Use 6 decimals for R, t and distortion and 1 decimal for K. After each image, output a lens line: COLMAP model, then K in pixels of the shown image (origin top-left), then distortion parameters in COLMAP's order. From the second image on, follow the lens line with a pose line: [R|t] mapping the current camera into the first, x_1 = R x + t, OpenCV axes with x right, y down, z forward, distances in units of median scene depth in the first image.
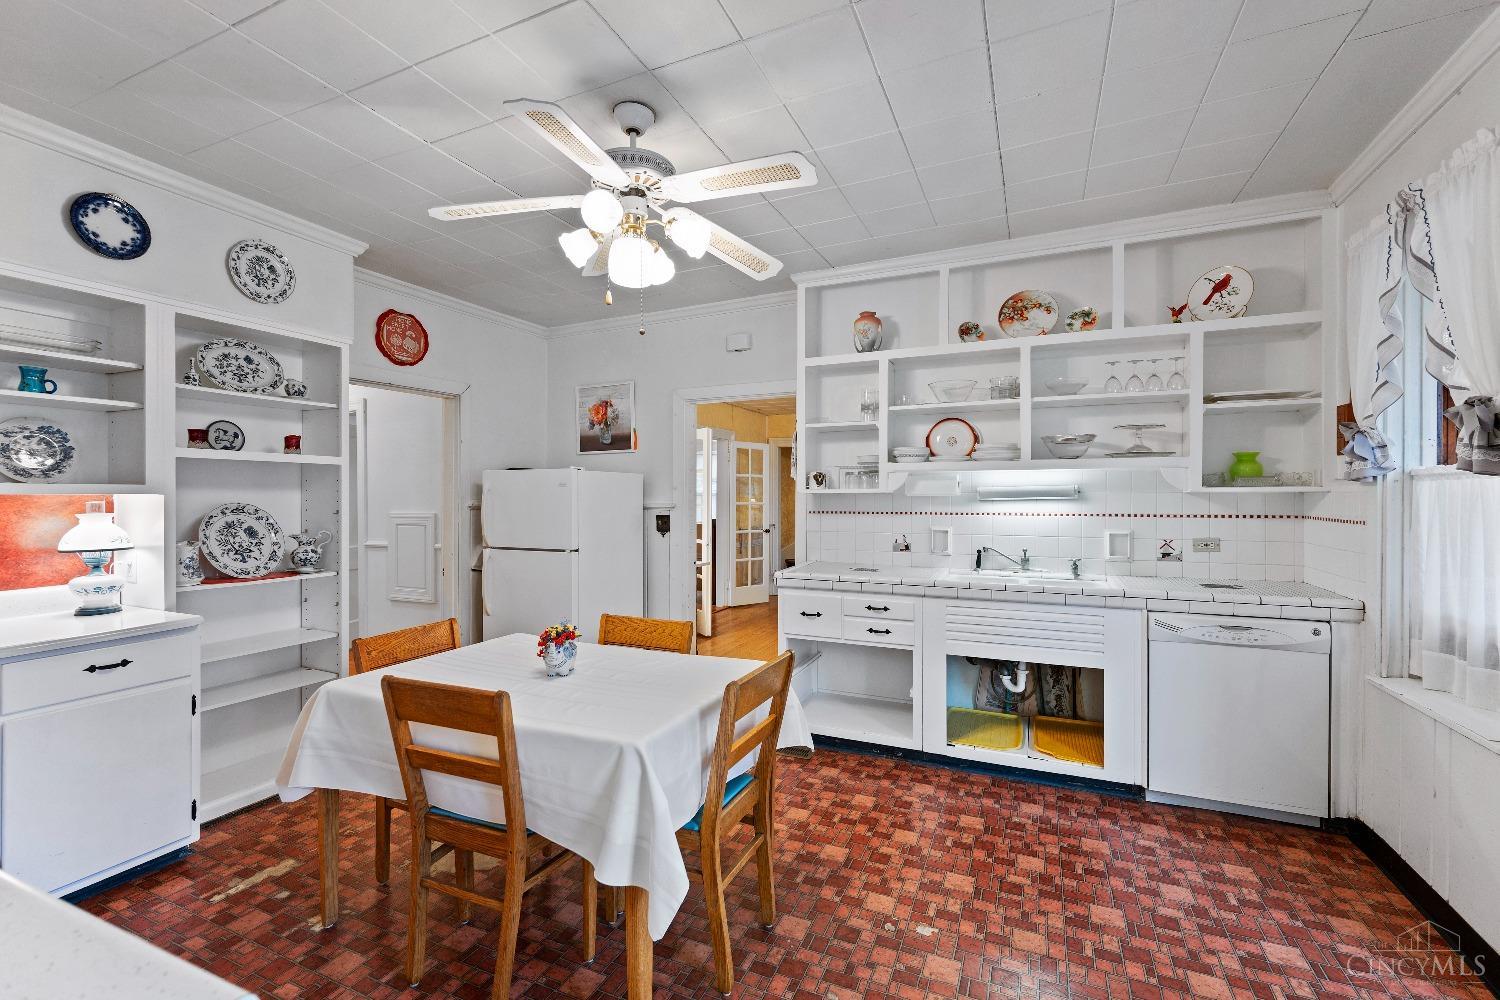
lens RADIAL K [[628.3, 0, 760.5], [0, 628.3, 503.9], [0, 0, 1]] dist [-0.017586, 0.000728]
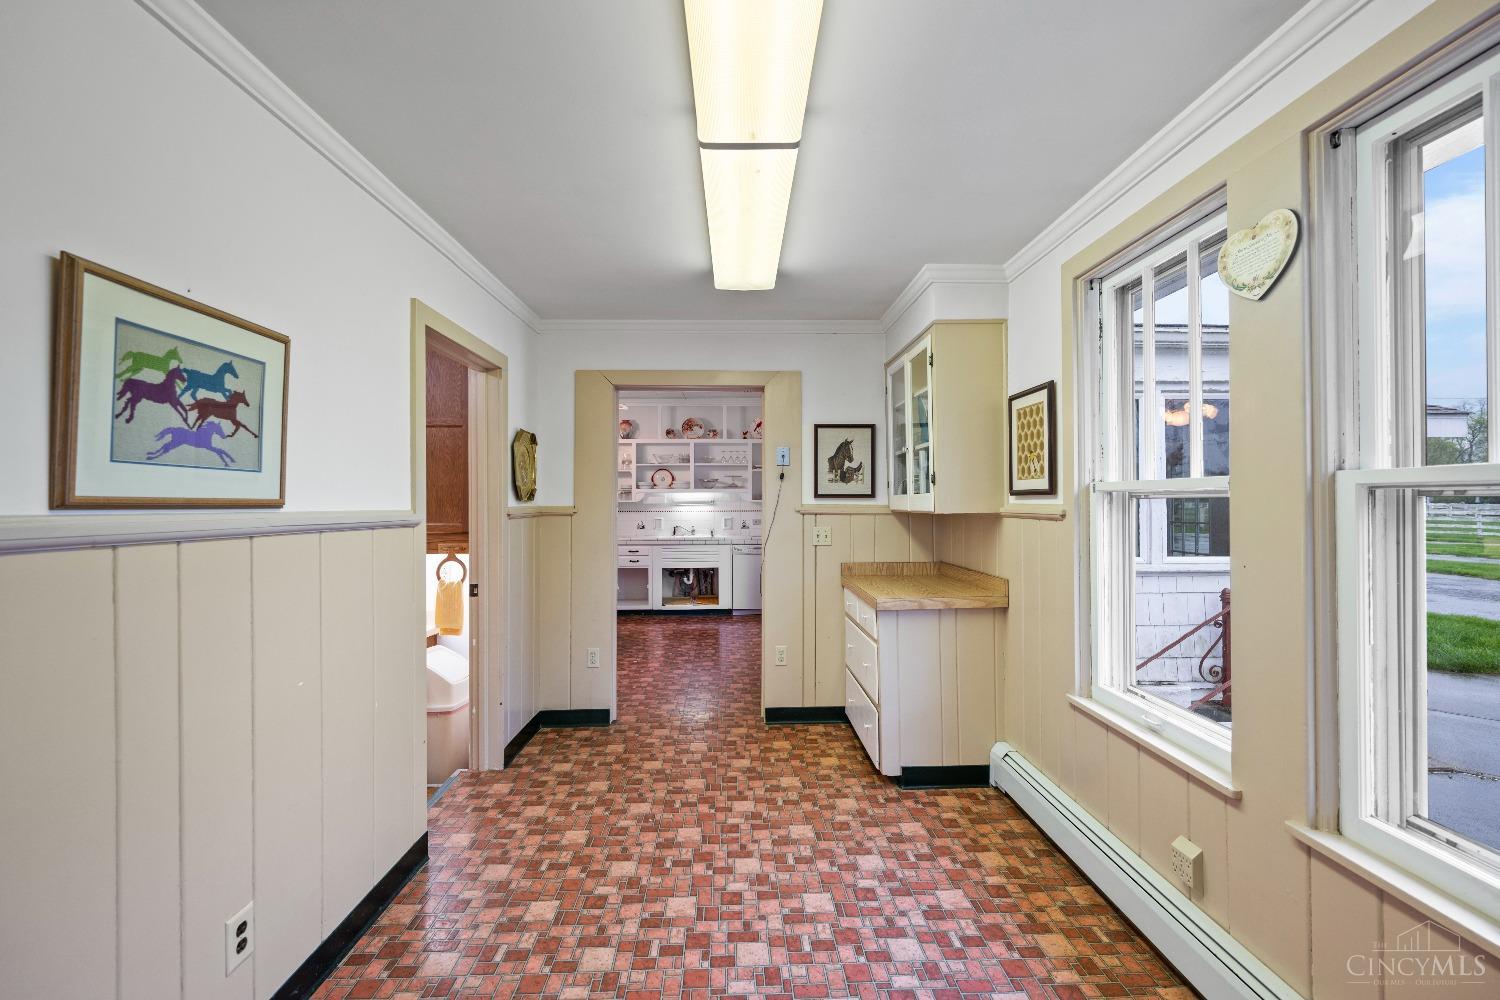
lens RADIAL K [[628.3, 0, 751.5], [0, 628.3, 501.5], [0, 0, 1]] dist [-0.017586, 0.000728]
pose [[0.915704, -0.007027, 0.401792, -0.348057], [0.010010, 0.999936, -0.005325, -0.003864], [-0.401729, 0.008898, 0.915716, -1.327197]]
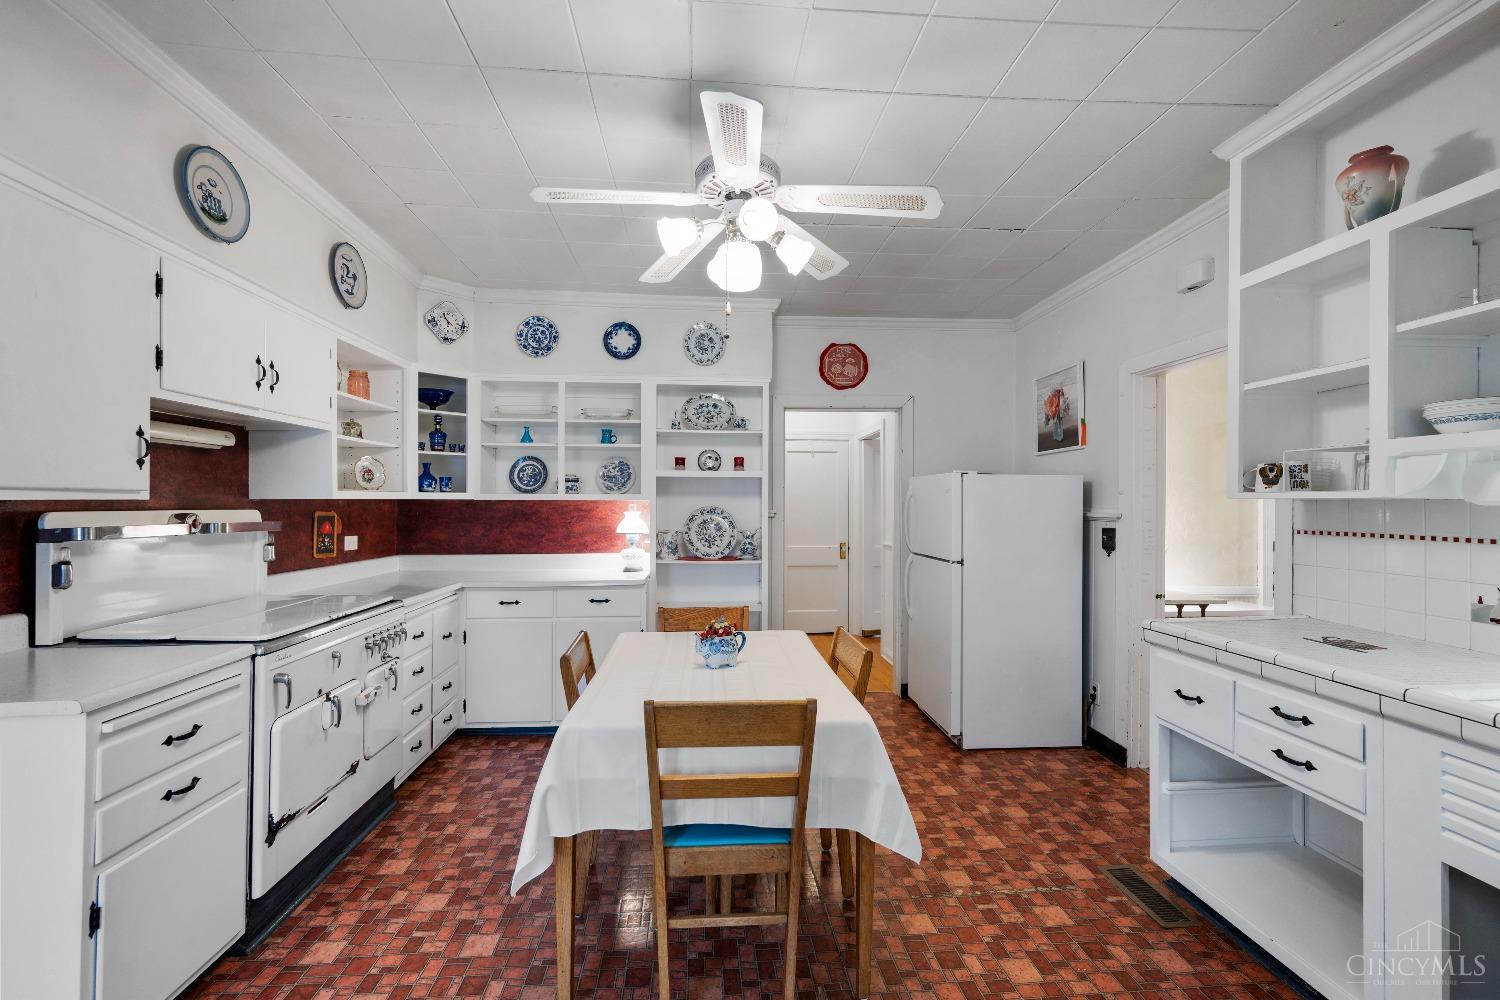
lens RADIAL K [[628.3, 0, 759.7], [0, 628.3, 505.5], [0, 0, 1]] dist [-0.017586, 0.000728]
pose [[0.477582, 0.006977, -0.878559, 0.426306], [-0.014117, 0.999900, 0.000266, -0.004953], [0.878474, 0.012276, 0.477633, 0.351040]]
